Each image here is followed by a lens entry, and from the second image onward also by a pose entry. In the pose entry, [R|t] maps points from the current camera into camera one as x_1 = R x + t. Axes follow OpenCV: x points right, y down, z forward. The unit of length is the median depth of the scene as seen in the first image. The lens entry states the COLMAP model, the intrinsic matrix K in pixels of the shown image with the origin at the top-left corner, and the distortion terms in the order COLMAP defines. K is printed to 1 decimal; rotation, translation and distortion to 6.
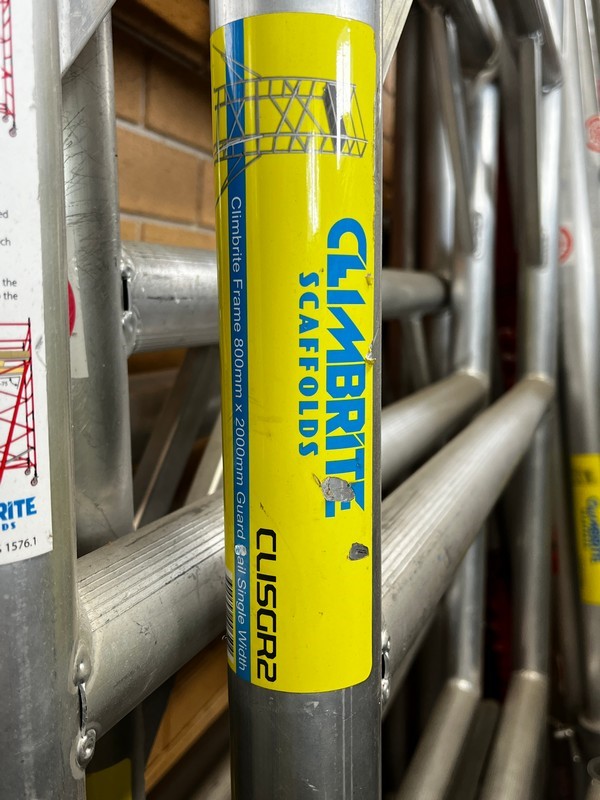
lens RADIAL K [[735.2, 0, 317.9], [0, 735.2, 399.3], [0, 0, 1]] dist [0.008575, 0.000000]
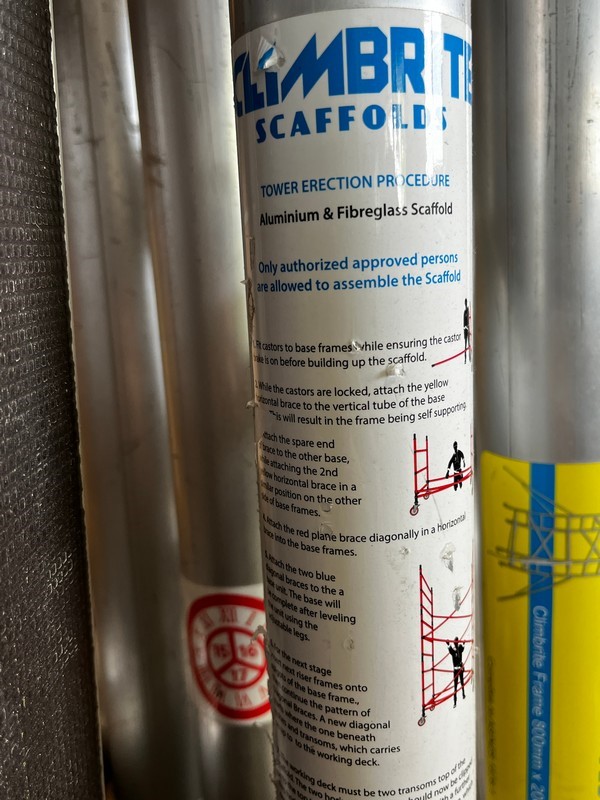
lens RADIAL K [[735.2, 0, 293.0], [0, 735.2, 394.0], [0, 0, 1]] dist [0.008575, 0.000000]
pose [[0.967777, -0.100599, 0.230842, -0.685718], [0.086993, 0.993857, 0.068407, -0.693214], [-0.236306, -0.046121, 0.970584, 0.033088]]
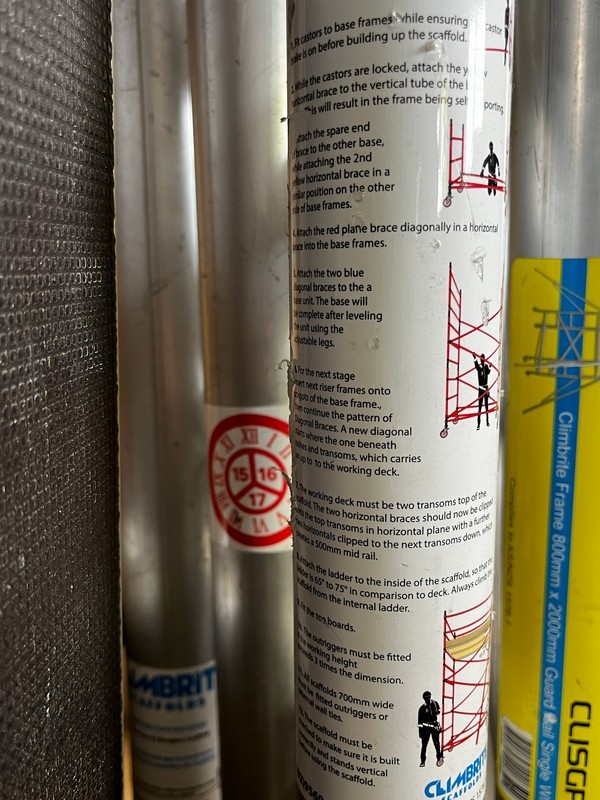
lens RADIAL K [[735.2, 0, 299.9], [0, 735.2, 398.8], [0, 0, 1]] dist [0.008575, 0.000000]
pose [[0.976374, -0.052902, 0.209510, -0.715655], [0.042516, 0.997648, 0.053773, -0.367183], [-0.211862, -0.043595, 0.976327, 0.023267]]
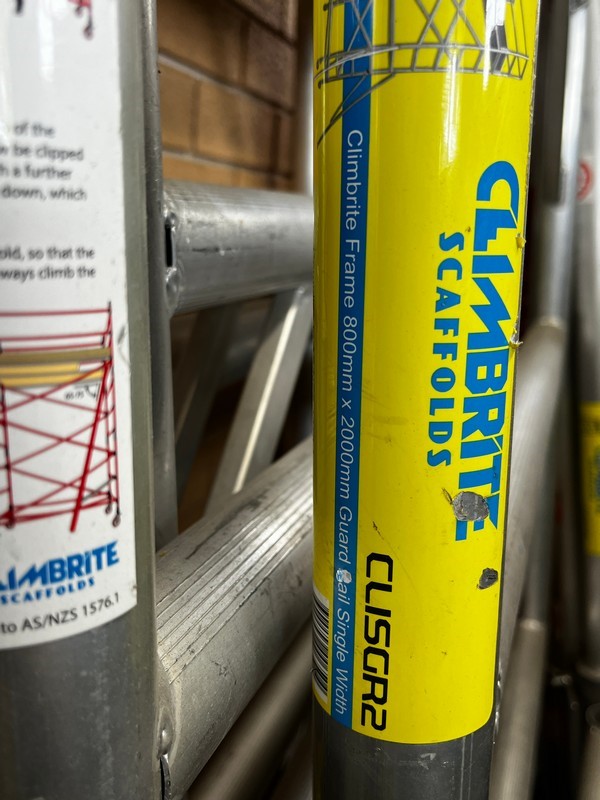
lens RADIAL K [[735.2, 0, 308.6], [0, 735.2, 393.7], [0, 0, 1]] dist [0.008575, 0.000000]
pose [[0.999478, 0.003657, 0.032112, -0.180693], [-0.006369, 0.996379, 0.084787, -0.067957], [-0.031686, -0.084947, 0.995881, 0.221203]]
